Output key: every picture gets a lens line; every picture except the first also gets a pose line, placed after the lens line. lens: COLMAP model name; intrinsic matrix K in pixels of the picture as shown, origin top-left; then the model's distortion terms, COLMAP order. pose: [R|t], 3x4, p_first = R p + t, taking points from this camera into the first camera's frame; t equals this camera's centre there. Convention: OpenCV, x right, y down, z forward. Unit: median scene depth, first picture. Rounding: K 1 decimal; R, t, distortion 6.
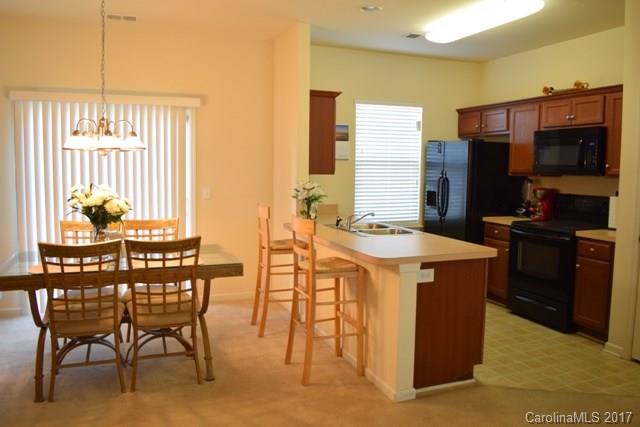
lens RADIAL K [[505.0, 0, 310.6], [0, 505.0, 206.8], [0, 0, 1]] dist [-0.114886, 0.047811]
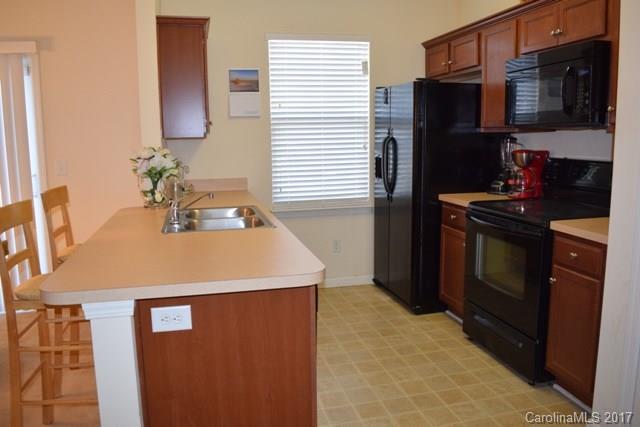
lens RADIAL K [[505.0, 0, 313.7], [0, 505.0, 207.3], [0, 0, 1]] dist [-0.114886, 0.047811]
pose [[0.991901, -0.007703, -0.126776, 0.293299], [0.015346, 0.998115, 0.059425, -0.005831], [0.126079, -0.060890, 0.990150, 0.332073]]
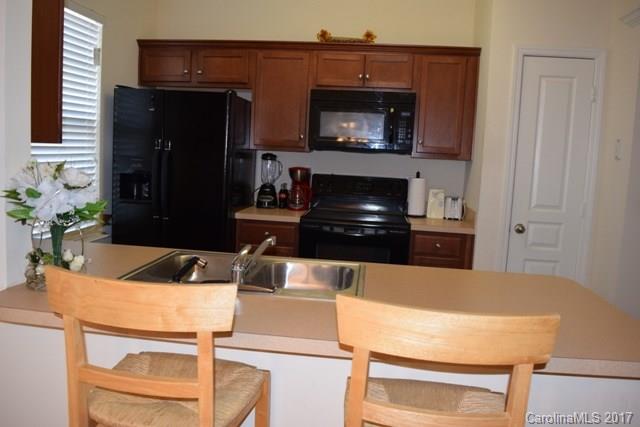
lens RADIAL K [[505.0, 0, 318.6], [0, 505.0, 216.2], [0, 0, 1]] dist [-0.114886, 0.047811]
pose [[0.454729, -0.099050, 0.885105, -0.214139], [0.025765, 0.994844, 0.098093, -0.041255], [-0.890257, -0.021802, 0.454937, 0.671929]]
